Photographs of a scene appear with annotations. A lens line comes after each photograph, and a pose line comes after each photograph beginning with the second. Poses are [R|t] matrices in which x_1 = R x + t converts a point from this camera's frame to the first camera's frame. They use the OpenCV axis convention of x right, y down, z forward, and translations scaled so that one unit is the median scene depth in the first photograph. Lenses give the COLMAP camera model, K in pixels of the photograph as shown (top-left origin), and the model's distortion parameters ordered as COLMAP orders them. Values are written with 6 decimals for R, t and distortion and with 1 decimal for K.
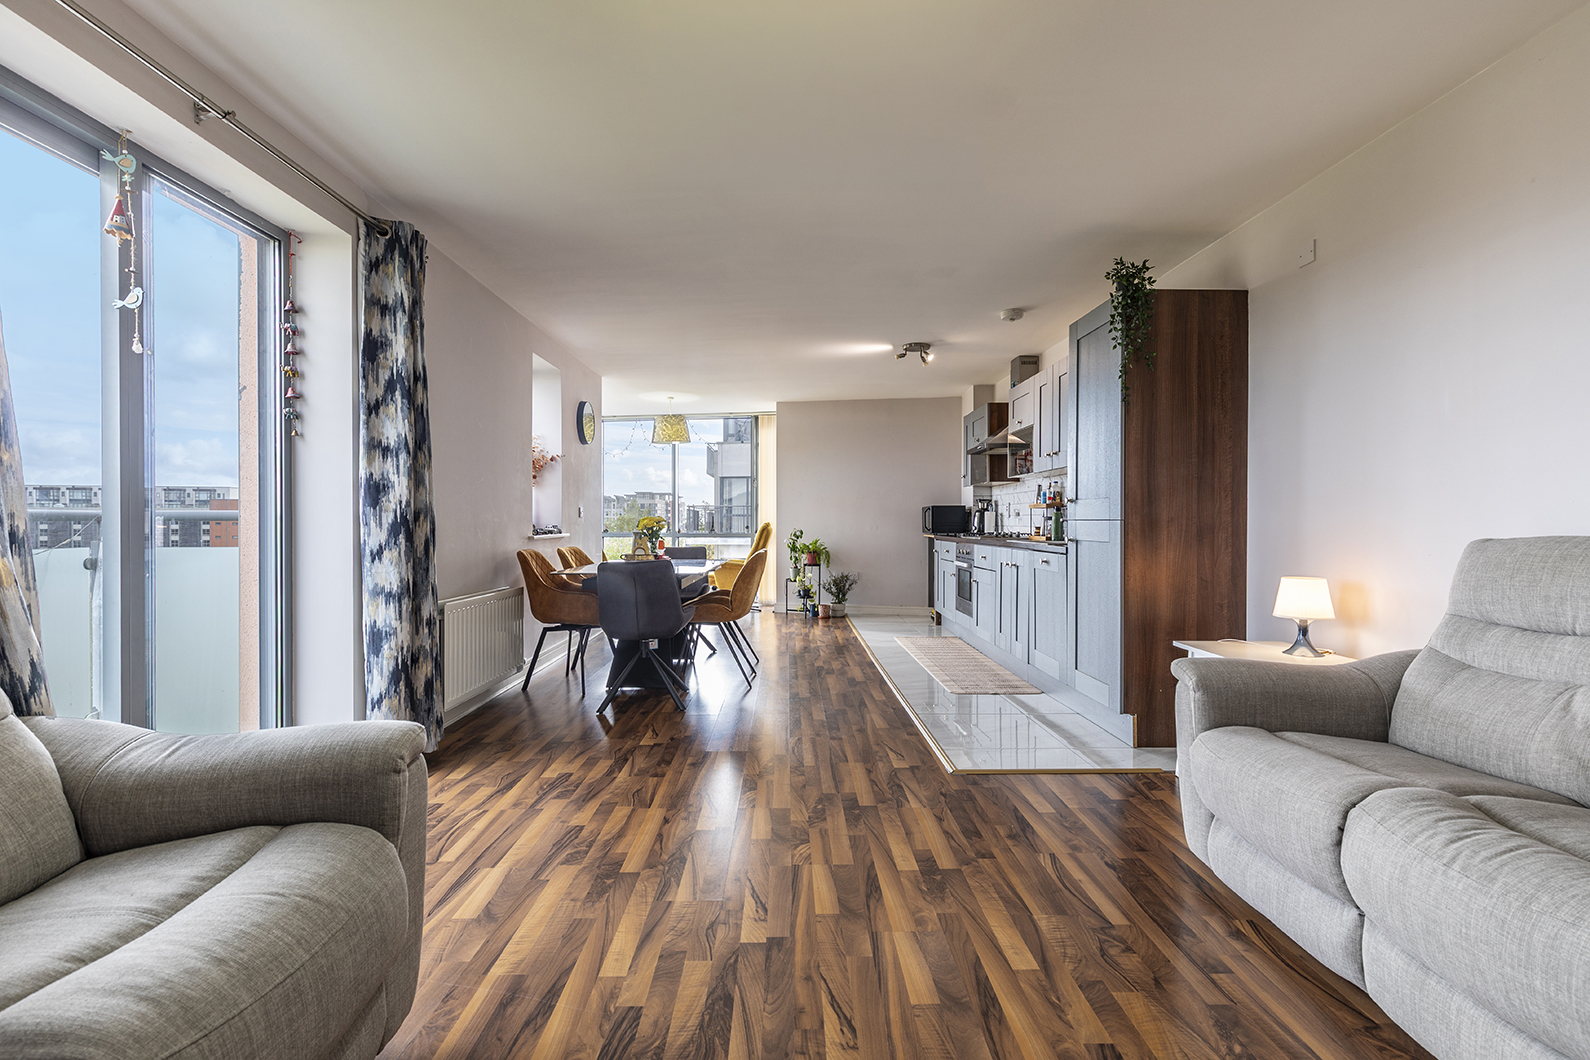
lens RADIAL K [[706.1, 0, 789.1], [0, 706.1, 521.4], [0, 0, 1]] dist [0.014011, -0.003258]
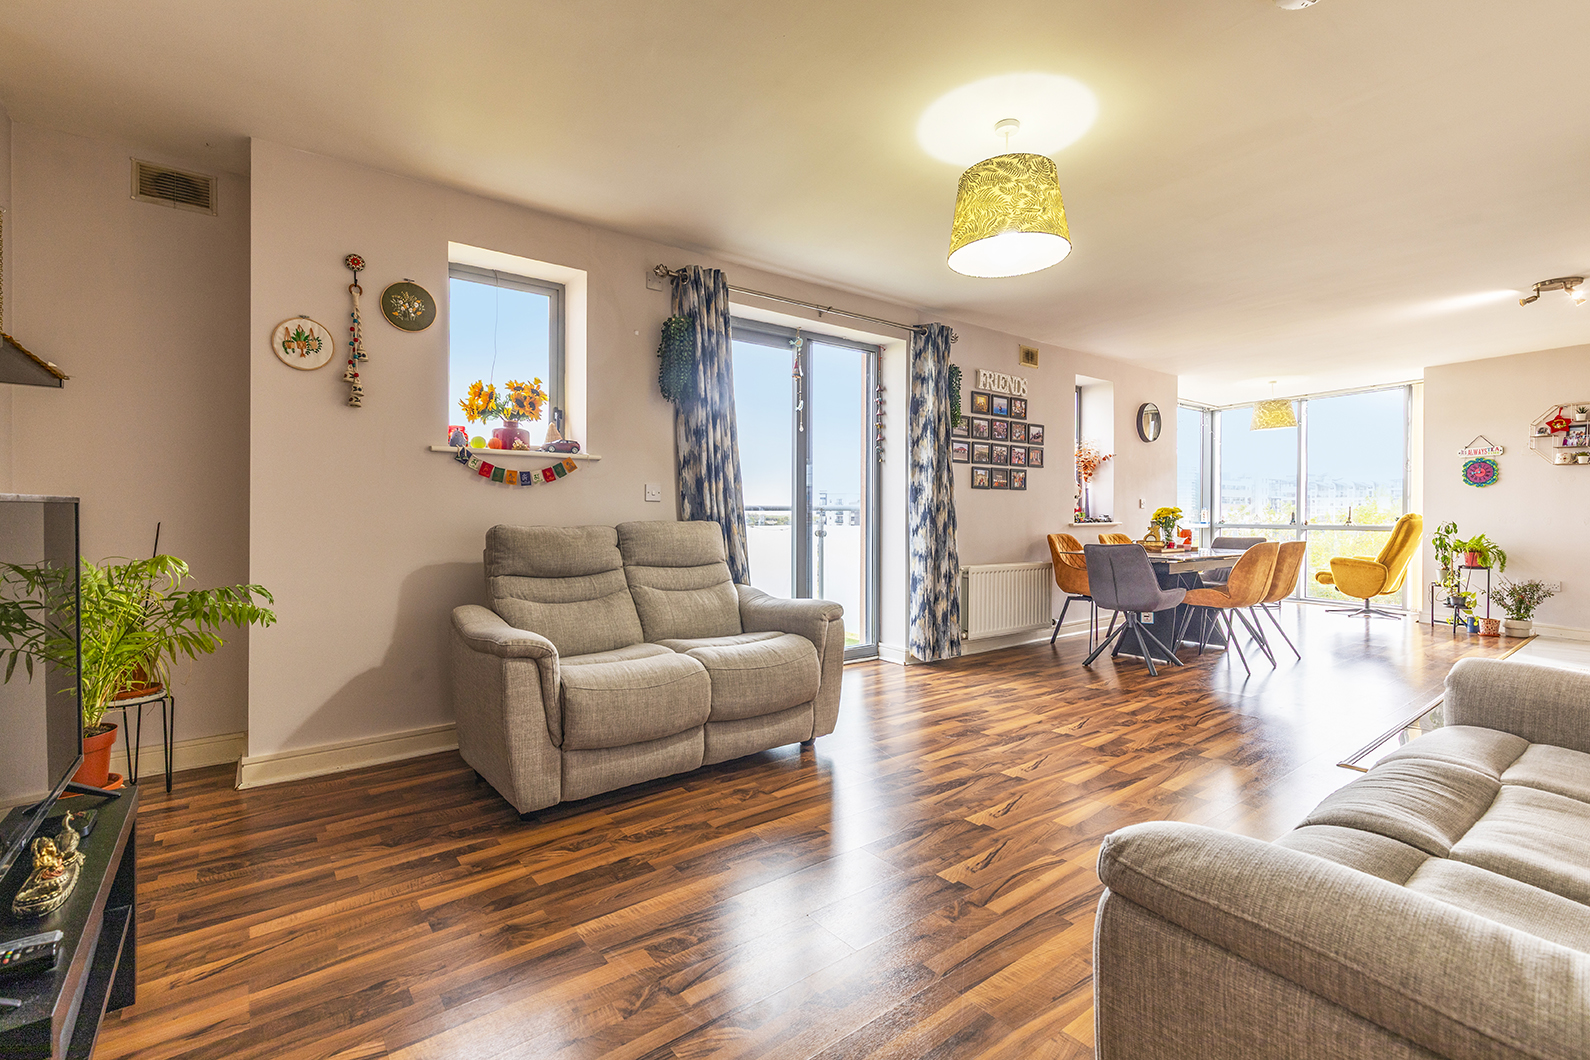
lens RADIAL K [[706.1, 0, 813.8], [0, 706.1, 513.9], [0, 0, 1]] dist [0.014011, -0.003258]
pose [[0.614772, 0.003725, -0.788696, 0.563895], [-0.001700, 0.999993, 0.003397, 0.001733], [0.788703, -0.000748, 0.614774, -0.191878]]
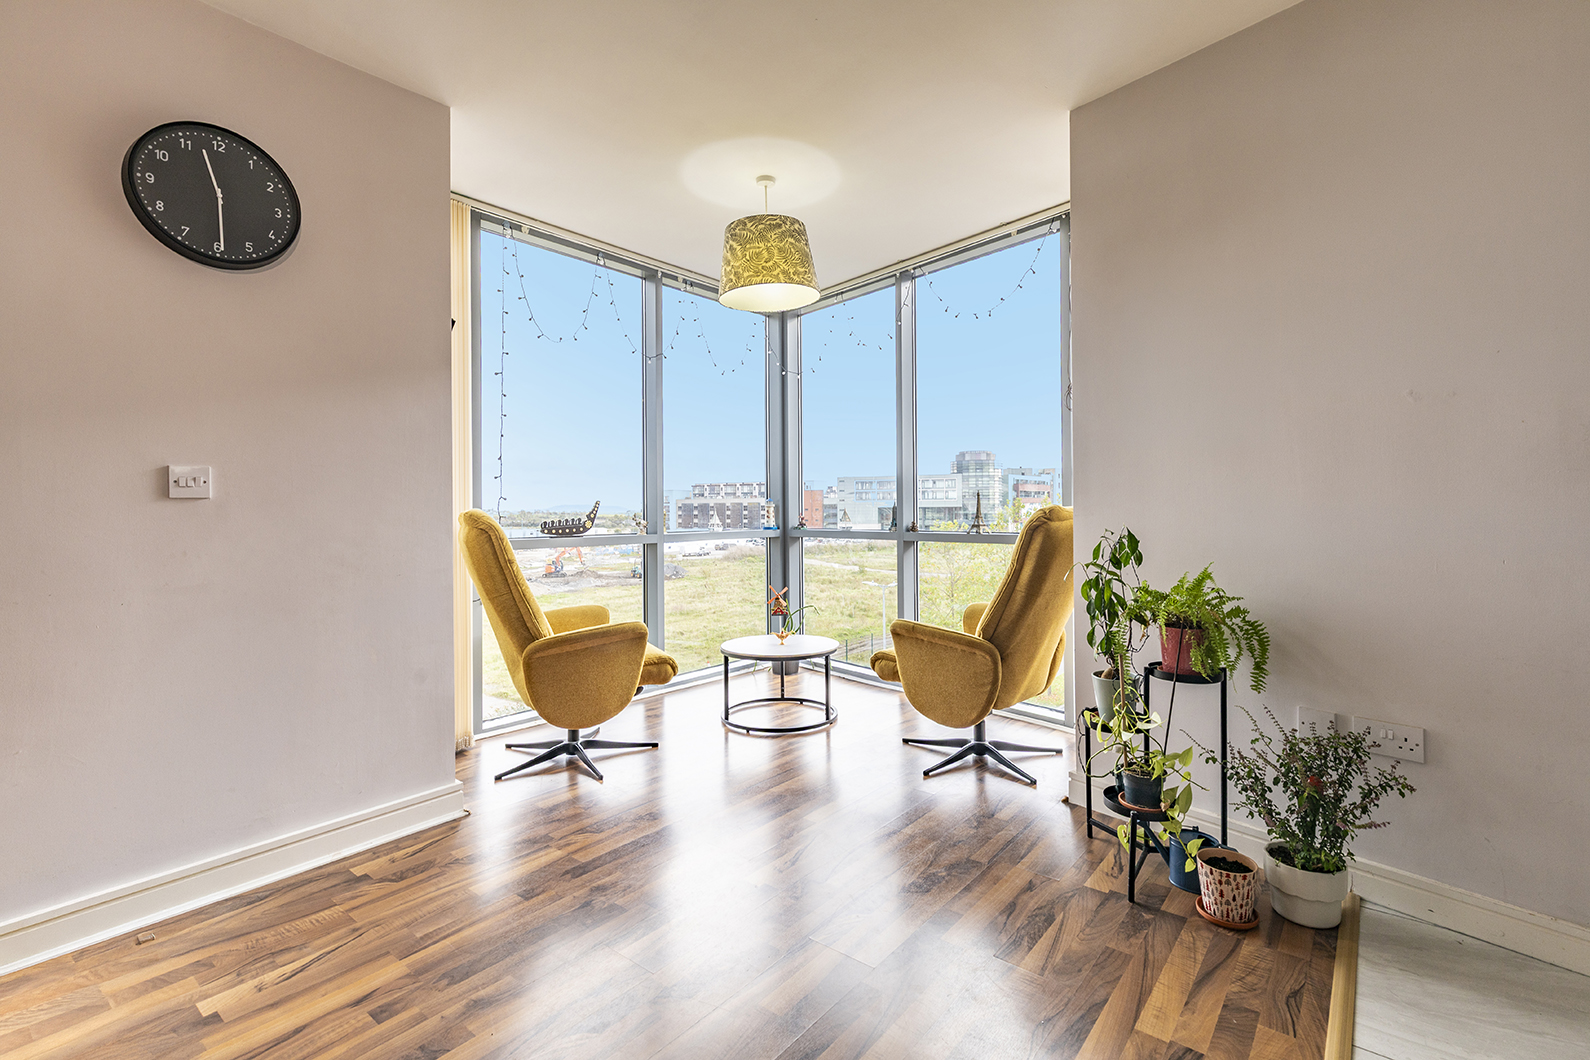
lens RADIAL K [[706.1, 0, 813.7], [0, 706.1, 493.0], [0, 0, 1]] dist [0.014011, -0.003258]
pose [[0.763406, -0.020047, -0.645608, 0.264987], [0.008450, 0.999743, -0.021051, 0.002988], [0.645864, 0.010615, 0.763379, 1.948648]]
